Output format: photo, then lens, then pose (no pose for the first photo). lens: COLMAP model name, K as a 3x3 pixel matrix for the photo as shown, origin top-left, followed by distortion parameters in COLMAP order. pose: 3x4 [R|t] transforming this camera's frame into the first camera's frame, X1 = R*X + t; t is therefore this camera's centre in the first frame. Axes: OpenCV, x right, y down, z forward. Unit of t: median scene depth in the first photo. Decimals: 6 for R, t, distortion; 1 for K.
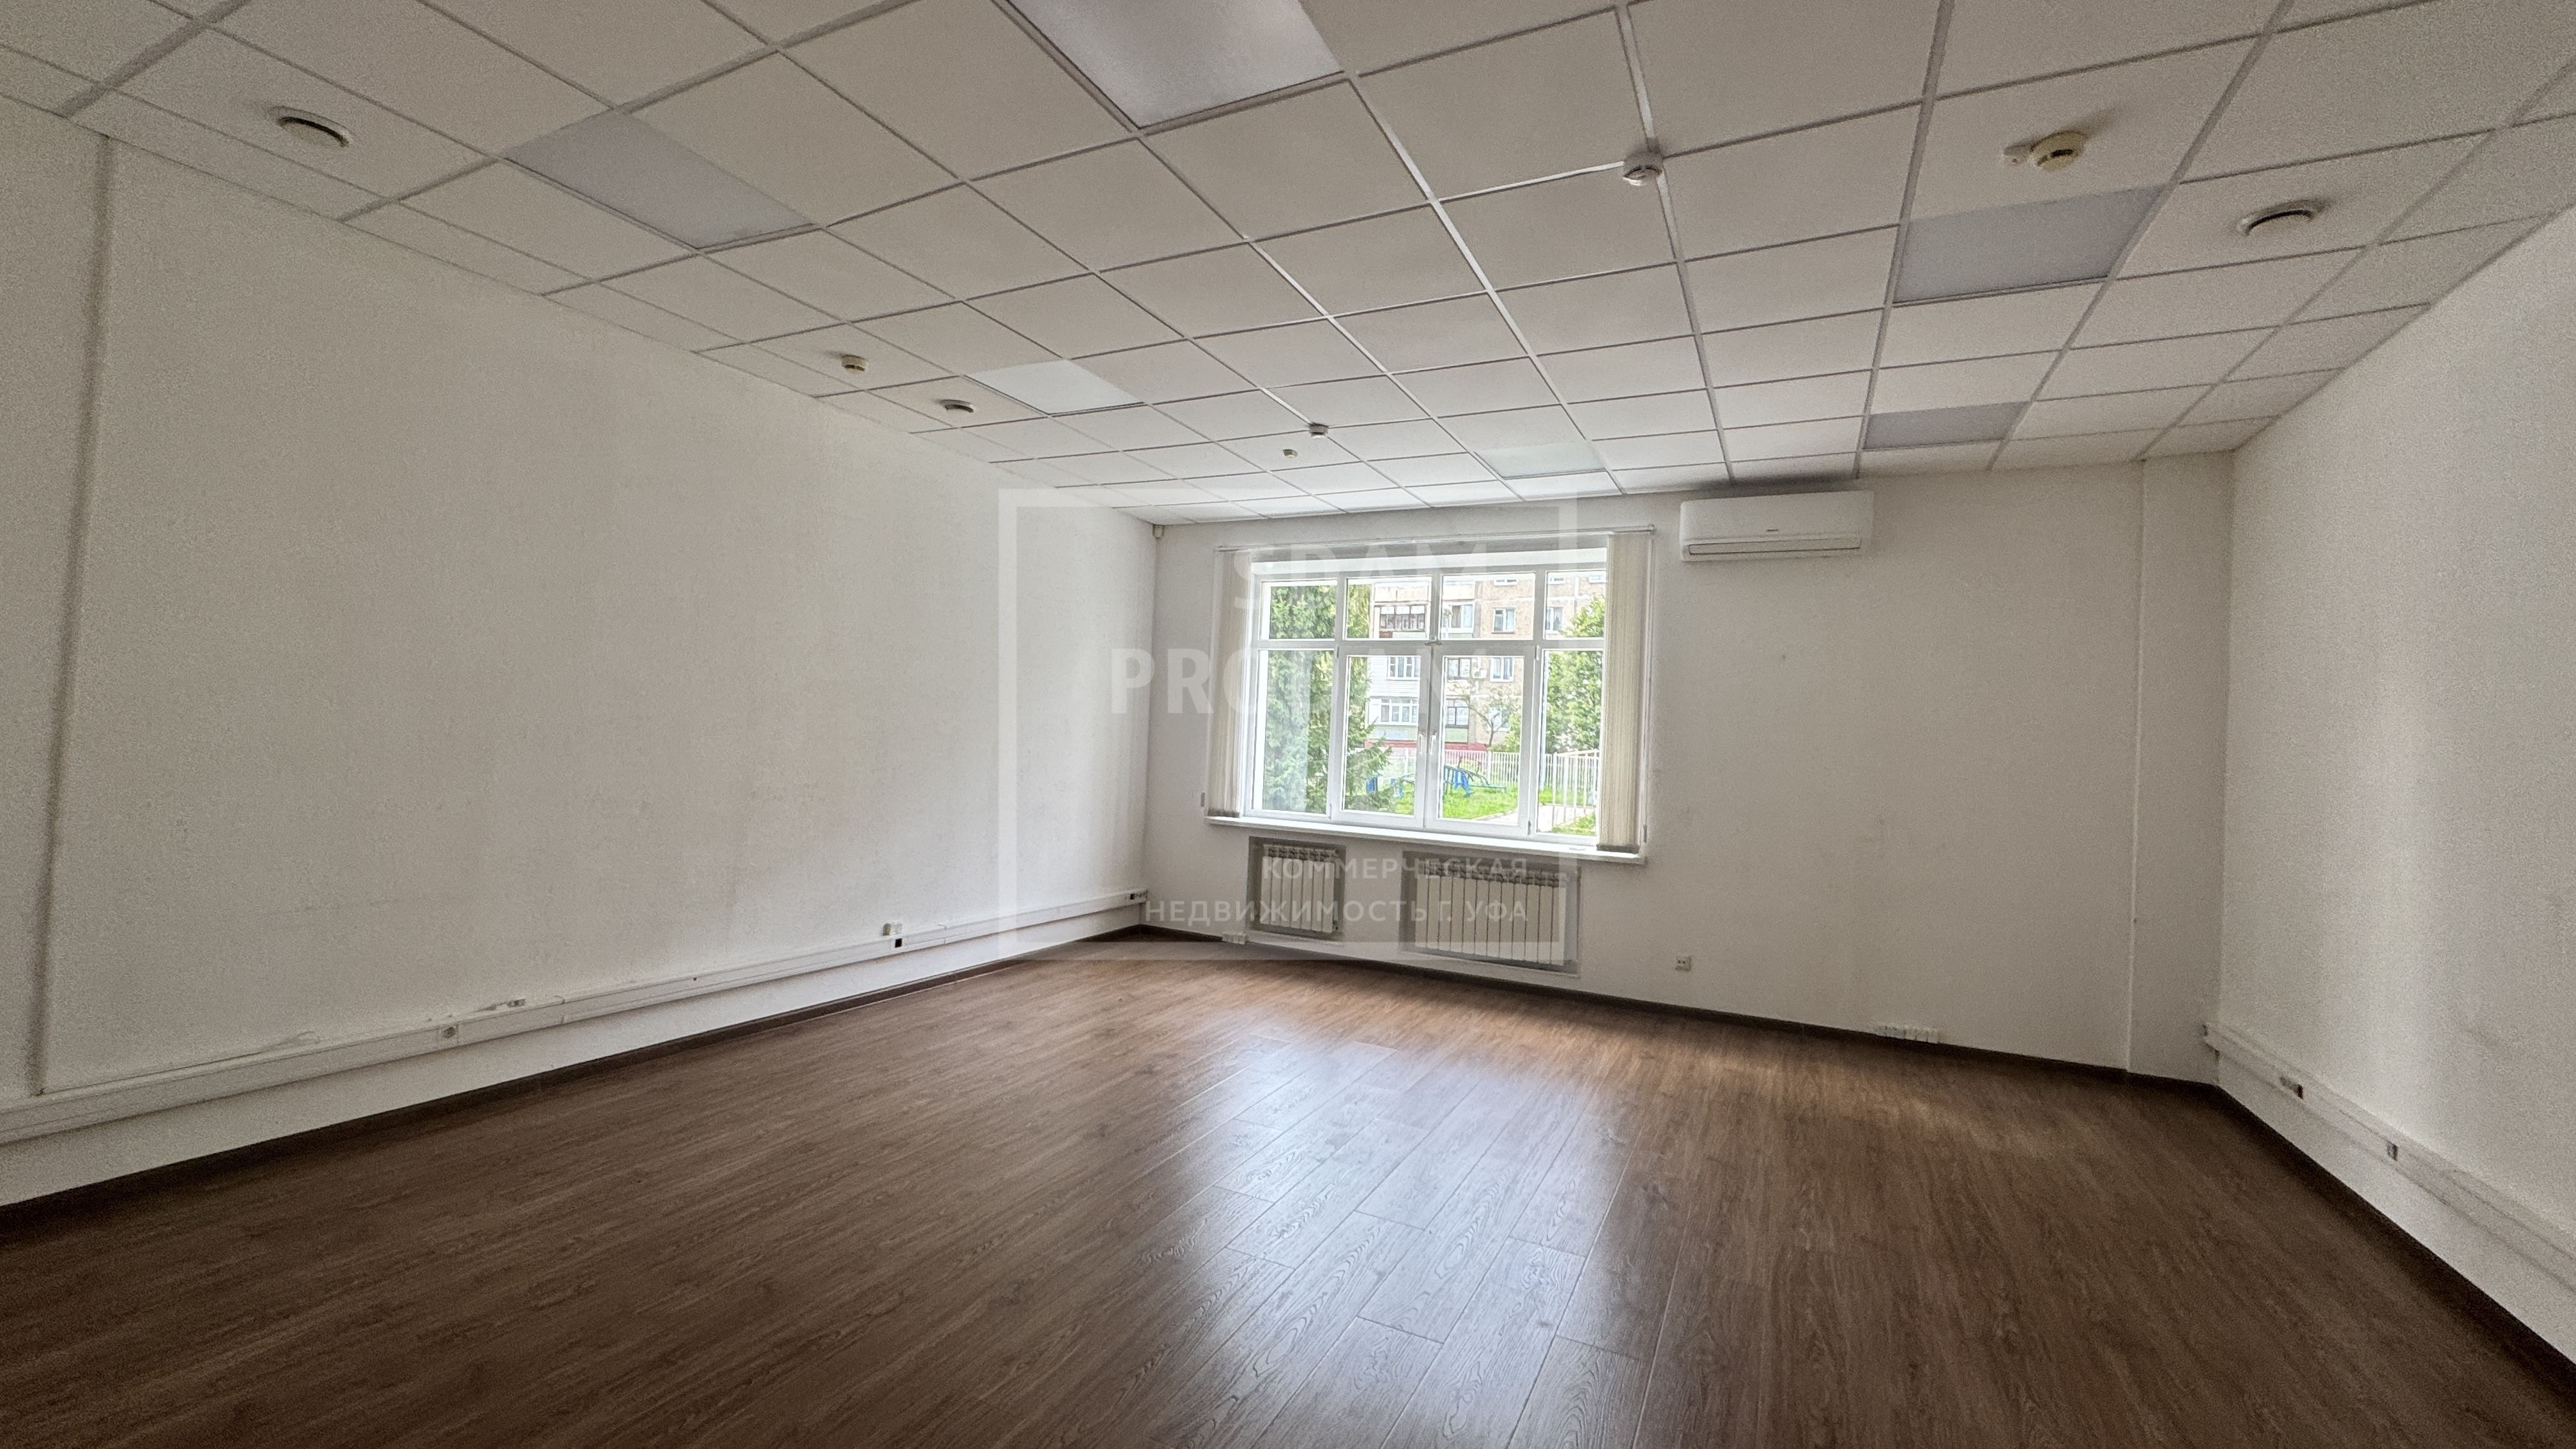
lens RADIAL K [[1043.6, 0, 1260.0], [0, 1043.6, 722.8], [0, 0, 1]] dist [-0.008848, 0.000390]
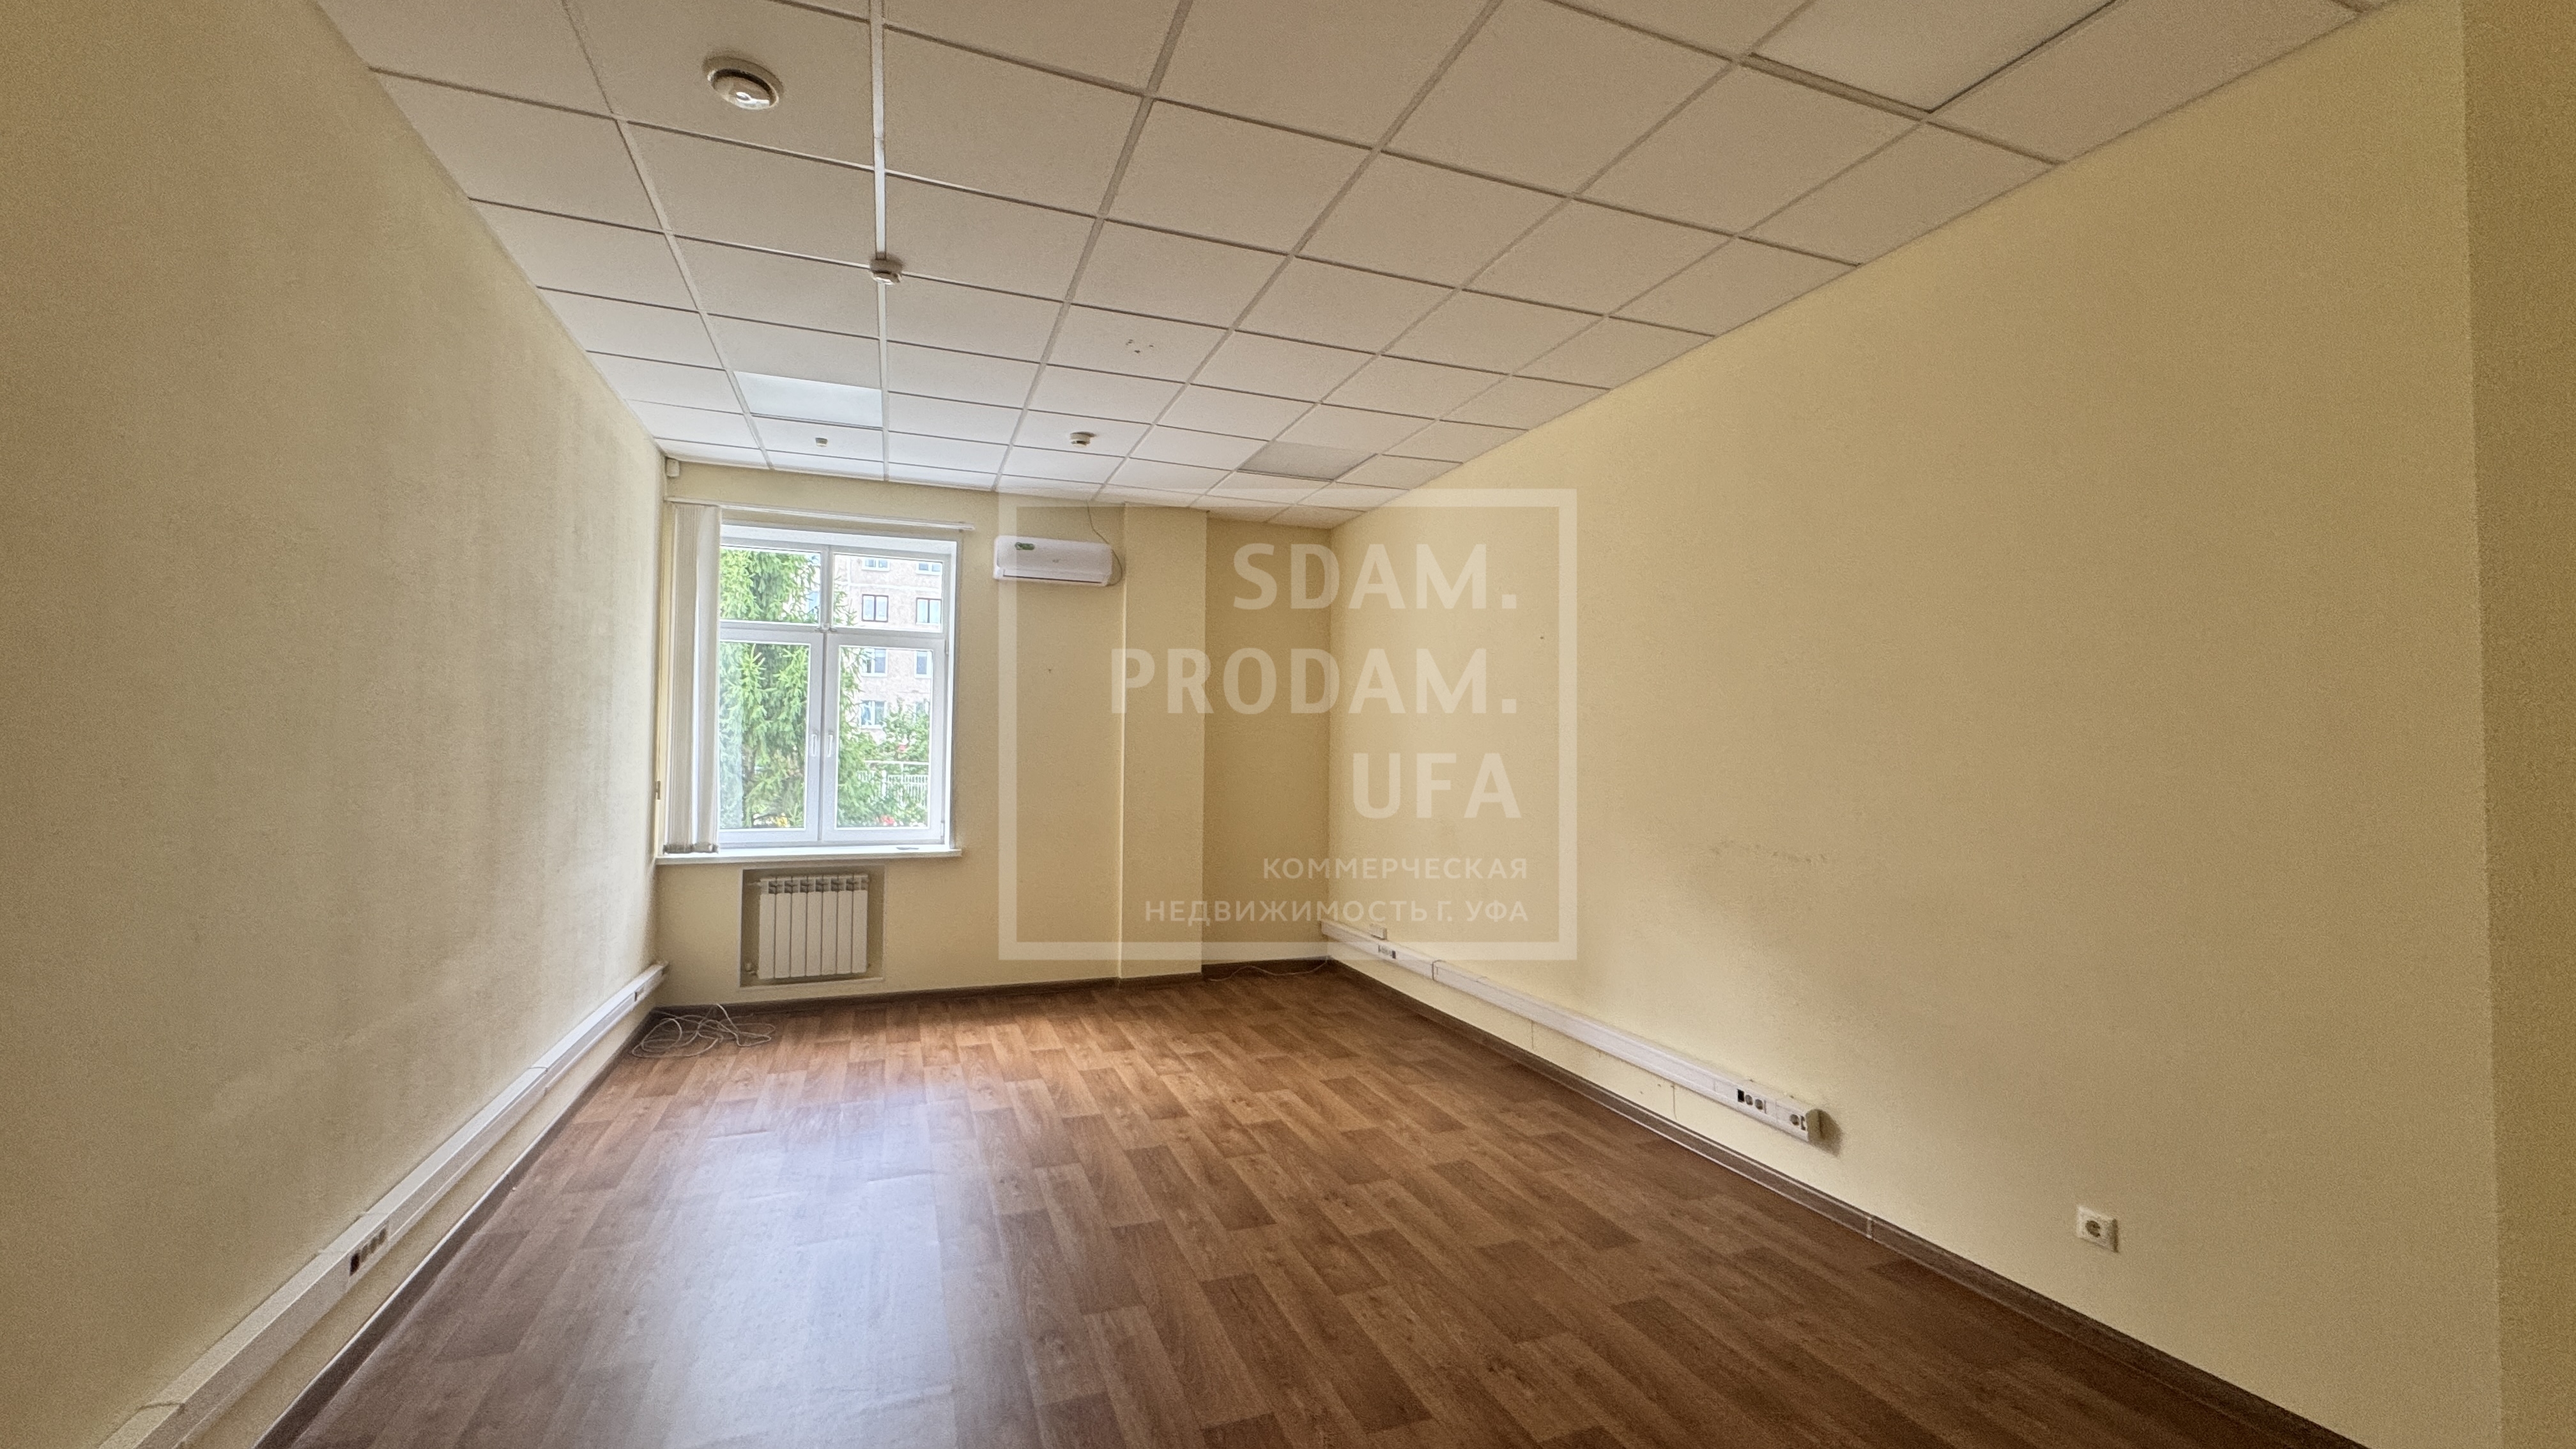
lens RADIAL K [[1043.6, 0, 1308.4], [0, 1043.6, 728.1], [0, 0, 1]] dist [-0.008848, 0.000390]
pose [[0.615595, -0.024997, 0.787666, -0.753786], [0.008893, 0.999654, 0.024775, -0.031312], [-0.788013, -0.008247, 0.615604, 0.383801]]
